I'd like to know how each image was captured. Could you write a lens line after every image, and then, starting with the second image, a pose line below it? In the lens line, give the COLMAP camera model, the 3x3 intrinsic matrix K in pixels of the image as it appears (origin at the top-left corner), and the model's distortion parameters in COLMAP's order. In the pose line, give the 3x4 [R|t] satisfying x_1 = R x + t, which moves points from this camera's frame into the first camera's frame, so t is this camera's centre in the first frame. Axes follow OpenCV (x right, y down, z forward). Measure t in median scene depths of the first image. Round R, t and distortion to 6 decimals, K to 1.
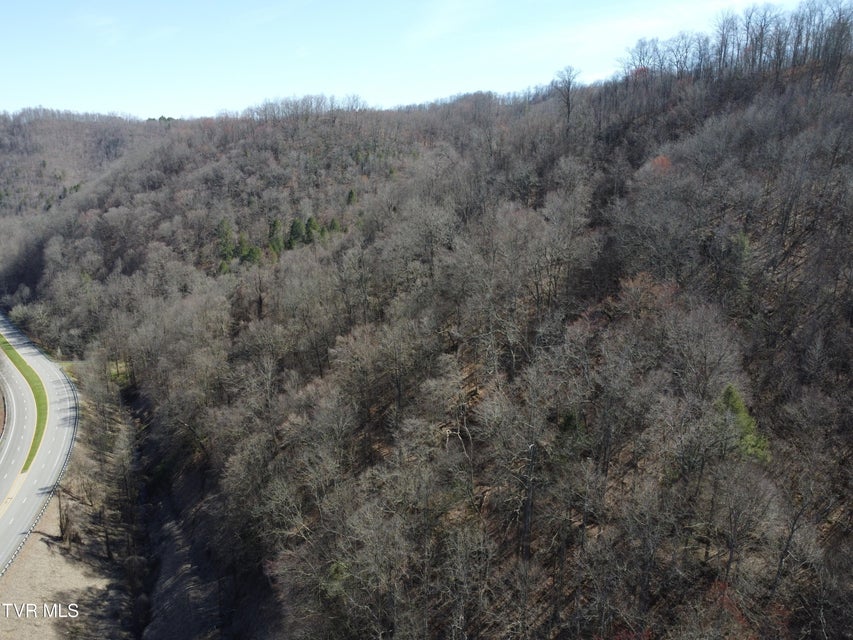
lens RADIAL K [[641.2, 0, 428.7], [0, 641.2, 324.1], [0, 0, 1]] dist [0.001631, -0.005703]
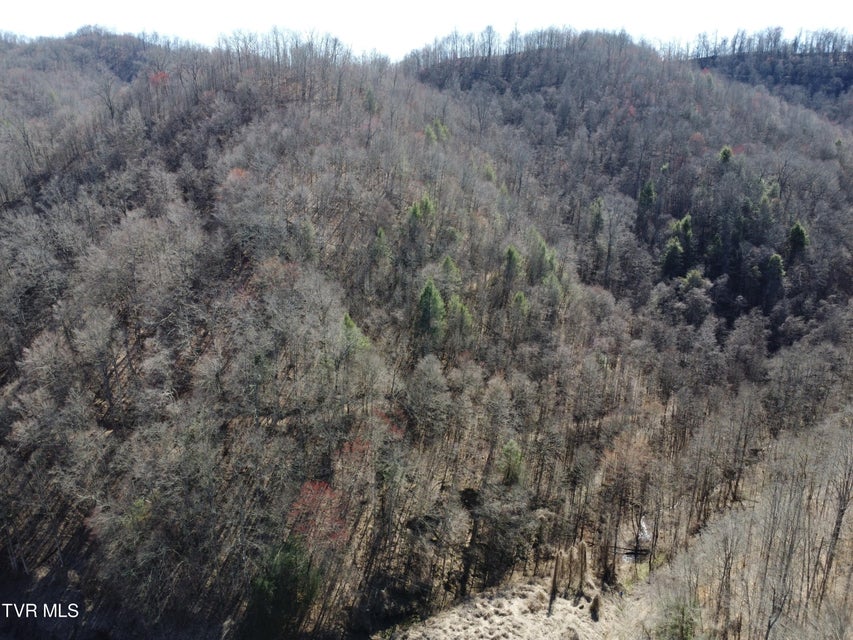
lens RADIAL K [[641.2, 0, 428.7], [0, 641.2, 324.1], [0, 0, 1]] dist [0.001631, -0.005703]
pose [[0.697306, -0.222550, 0.681348, -0.402327], [0.169920, 0.974806, 0.144503, -0.065746], [-0.696342, 0.015012, 0.717554, -0.311466]]
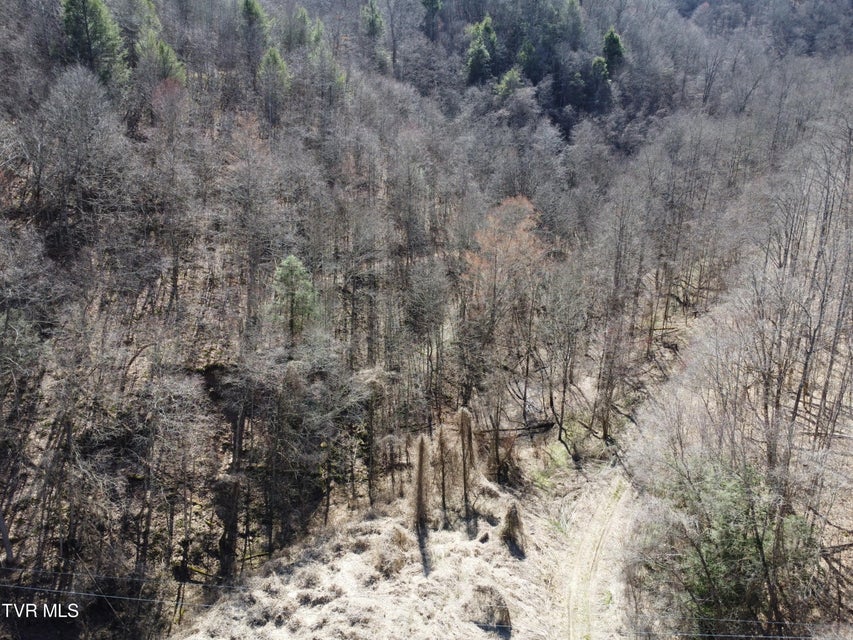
lens RADIAL K [[641.2, 0, 428.7], [0, 641.2, 324.1], [0, 0, 1]] dist [0.001631, -0.005703]
pose [[0.382718, -0.319611, 0.866819, -0.003354], [0.218480, 0.942951, 0.251218, 0.294405], [-0.897660, 0.093237, 0.430713, 0.087839]]
